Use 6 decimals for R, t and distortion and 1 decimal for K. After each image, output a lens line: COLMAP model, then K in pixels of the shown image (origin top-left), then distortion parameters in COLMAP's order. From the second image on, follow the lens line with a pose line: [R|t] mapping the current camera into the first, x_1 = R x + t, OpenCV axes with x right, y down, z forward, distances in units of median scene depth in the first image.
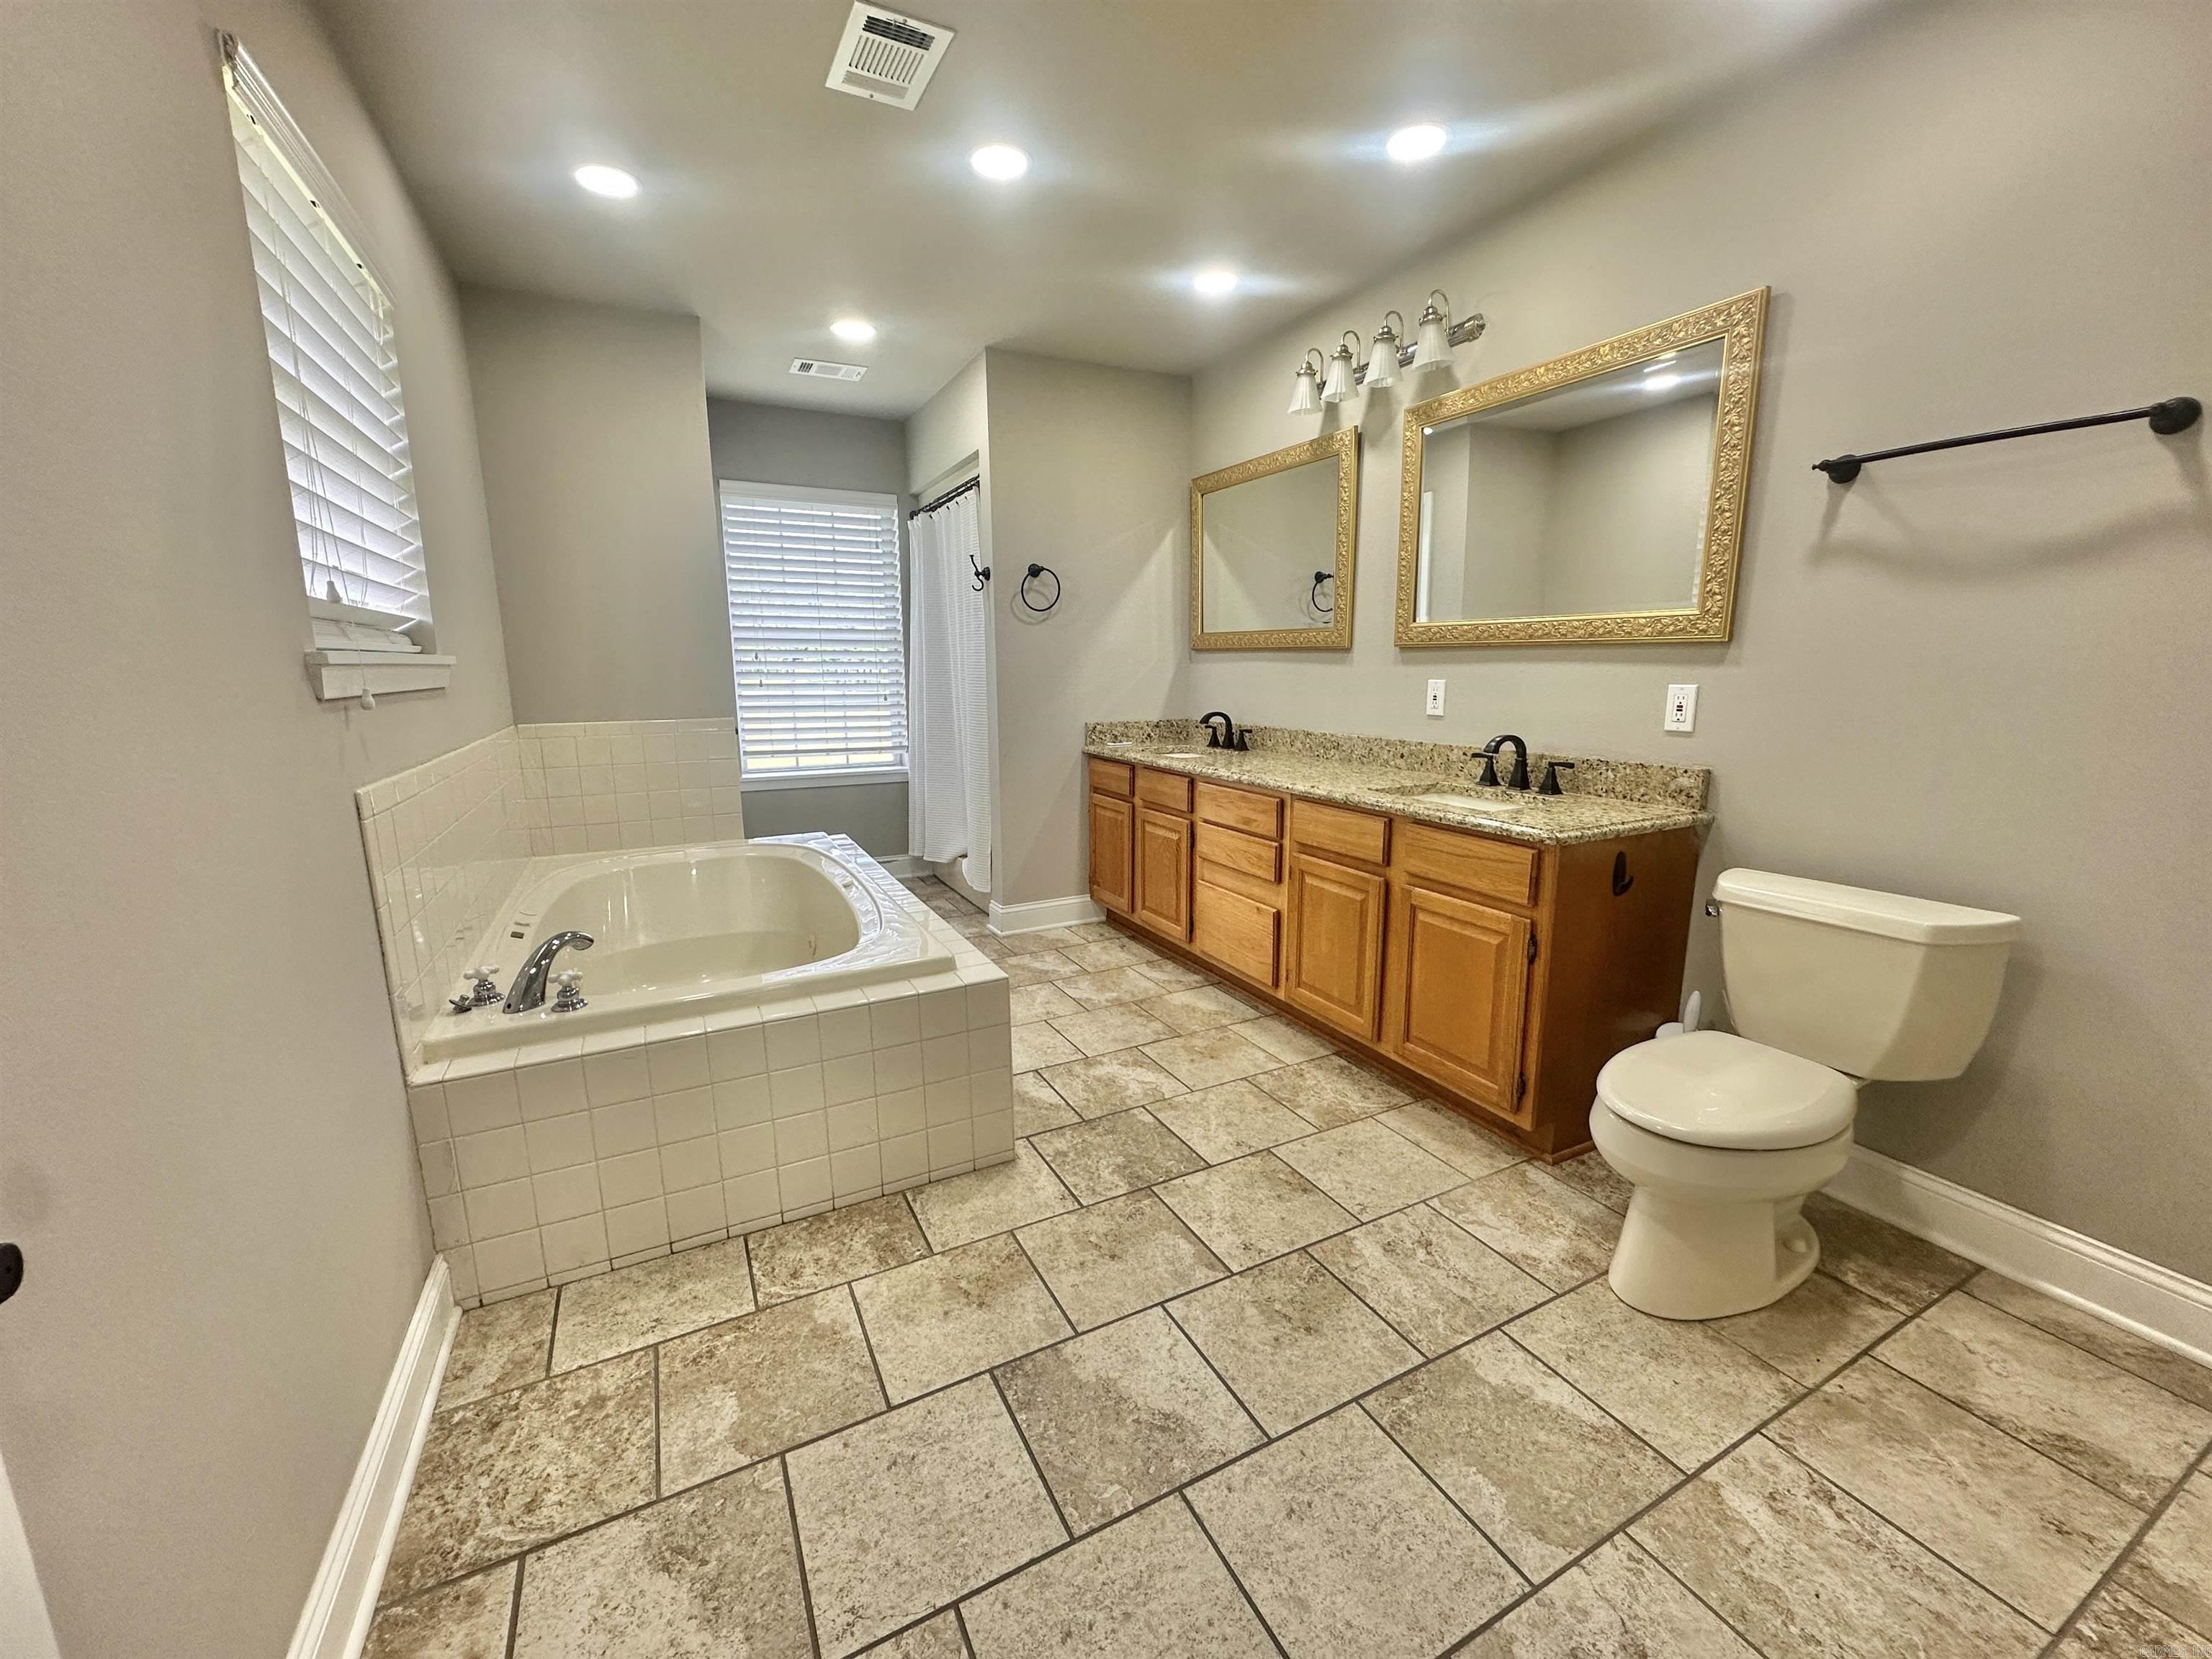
lens RADIAL K [[881.6, 0, 1108.1], [0, 881.6, 829.8], [0, 0, 1]] dist [-0.004310, 0.000371]
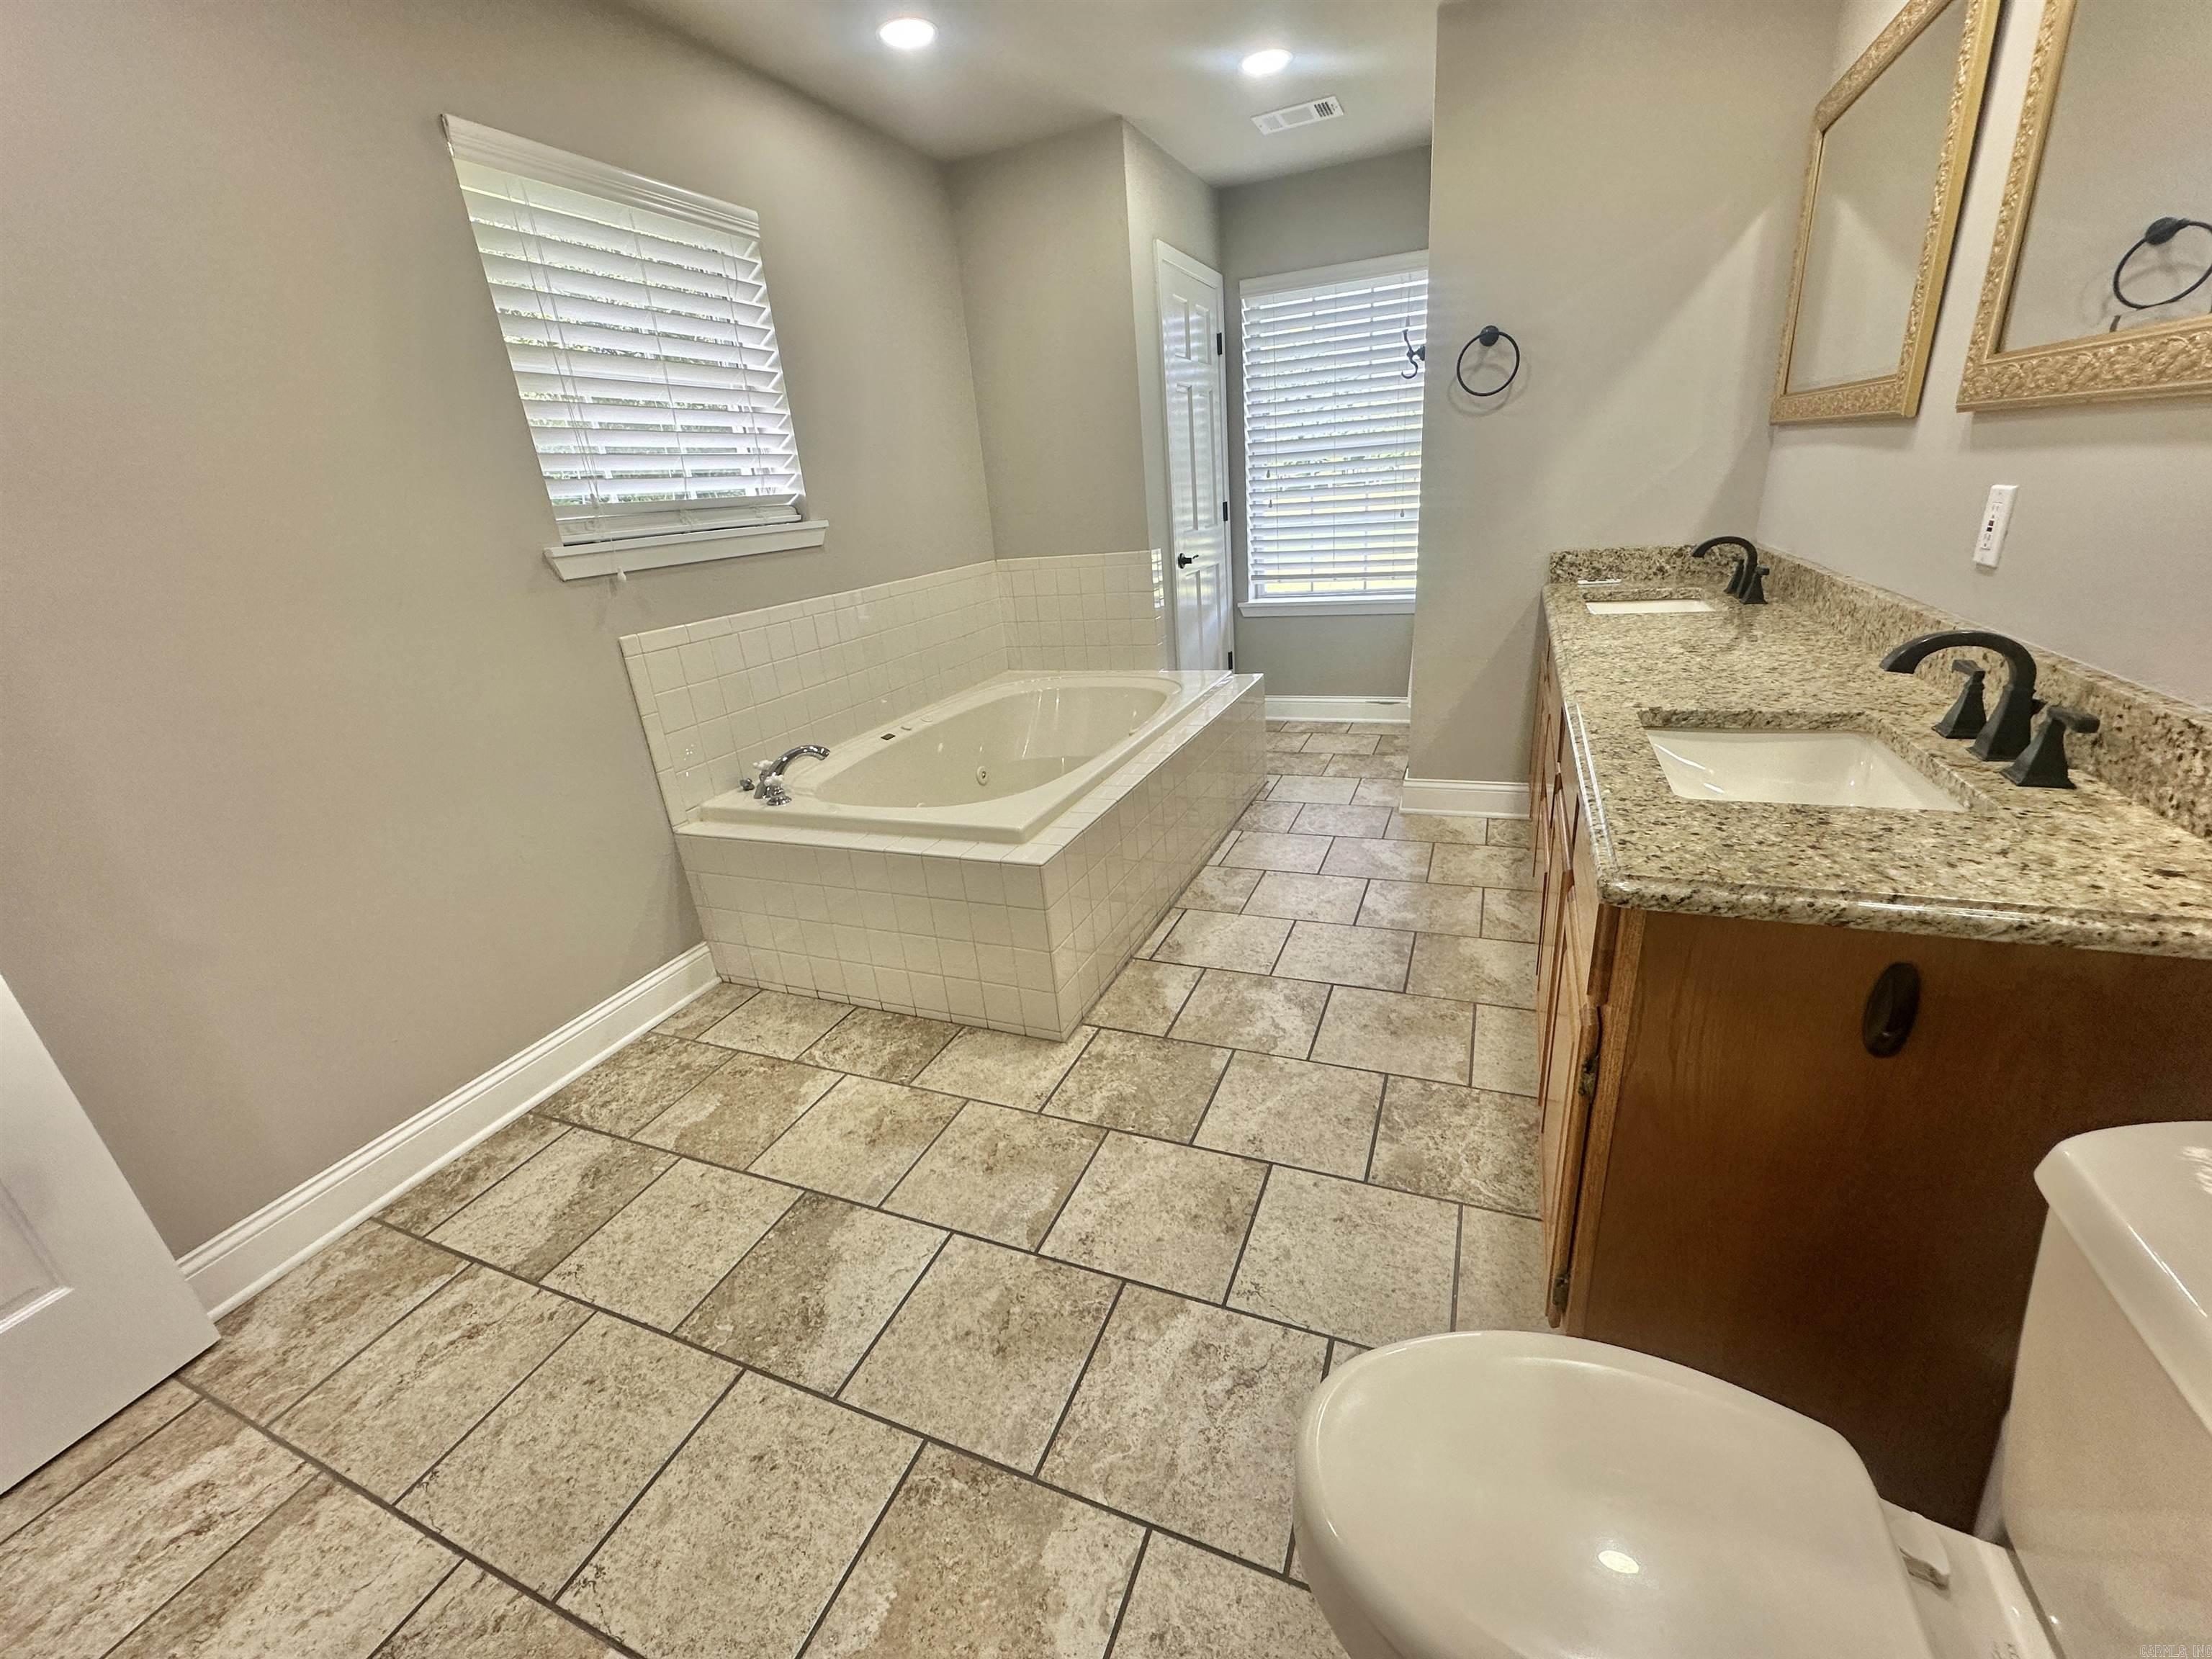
lens RADIAL K [[881.6, 0, 1108.1], [0, 881.6, 829.8], [0, 0, 1]] dist [-0.004310, 0.000371]
pose [[0.641014, 0.231492, -0.731787, 0.672773], [-0.062709, 0.966041, 0.250664, -0.122373], [0.764963, -0.114789, 0.633762, 0.493488]]
